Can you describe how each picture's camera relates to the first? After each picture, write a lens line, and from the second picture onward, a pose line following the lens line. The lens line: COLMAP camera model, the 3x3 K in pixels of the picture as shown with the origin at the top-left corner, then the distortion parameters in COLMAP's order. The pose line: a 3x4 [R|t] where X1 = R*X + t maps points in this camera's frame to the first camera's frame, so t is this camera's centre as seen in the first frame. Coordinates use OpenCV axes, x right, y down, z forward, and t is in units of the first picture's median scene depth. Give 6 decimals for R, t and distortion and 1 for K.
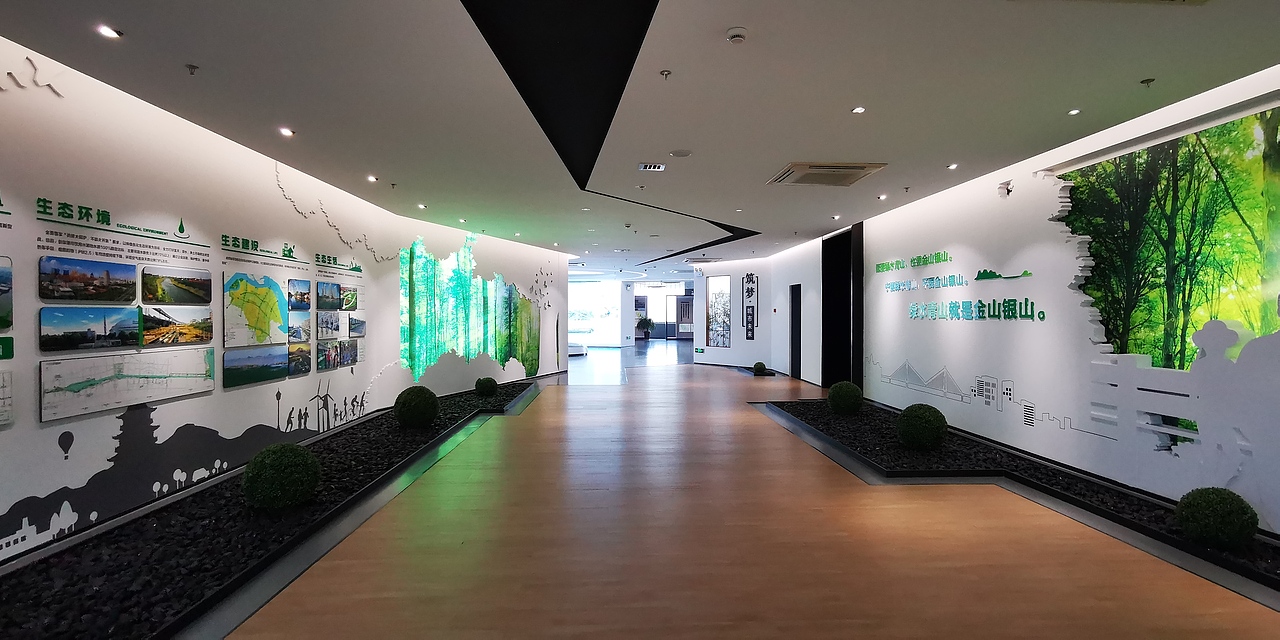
lens RADIAL K [[590.6, 0, 633.7], [0, 590.6, 319.8], [0, 0, 1]] dist [0.002910, 0.000044]
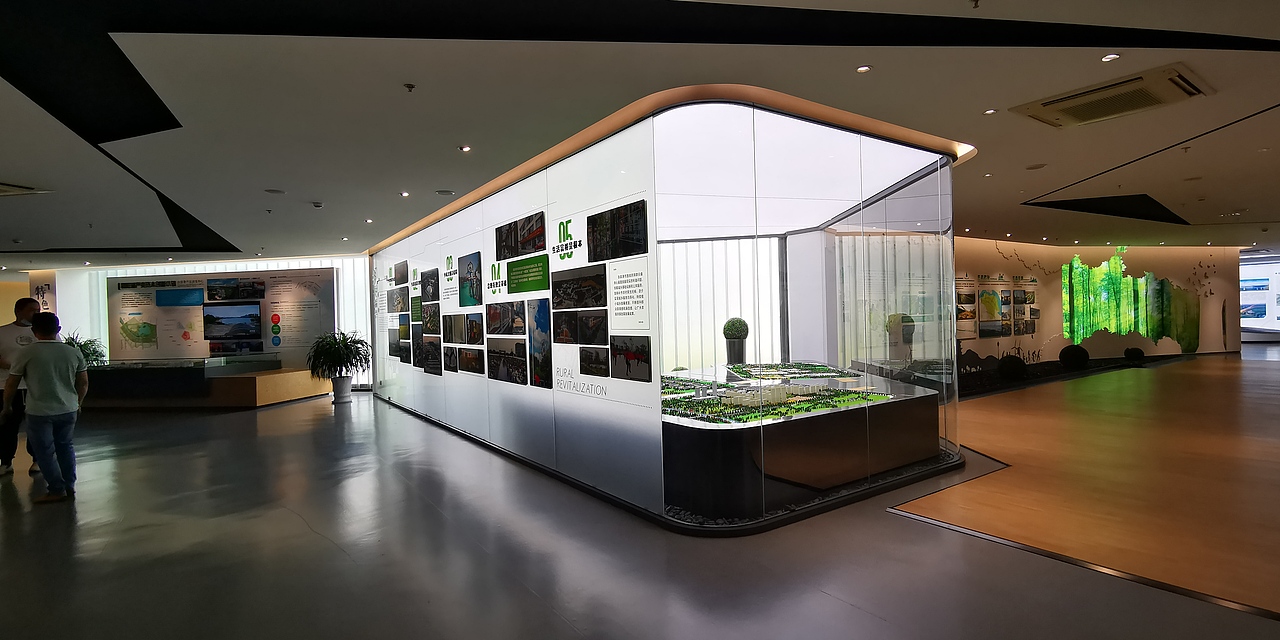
lens RADIAL K [[590.6, 0, 629.9], [0, 590.6, 323.3], [0, 0, 1]] dist [0.002910, 0.000044]
pose [[0.527783, -0.004706, -0.849366, 0.342105], [0.019267, 0.999794, 0.006433, 0.007030], [0.849161, -0.019760, 0.527765, -0.832719]]
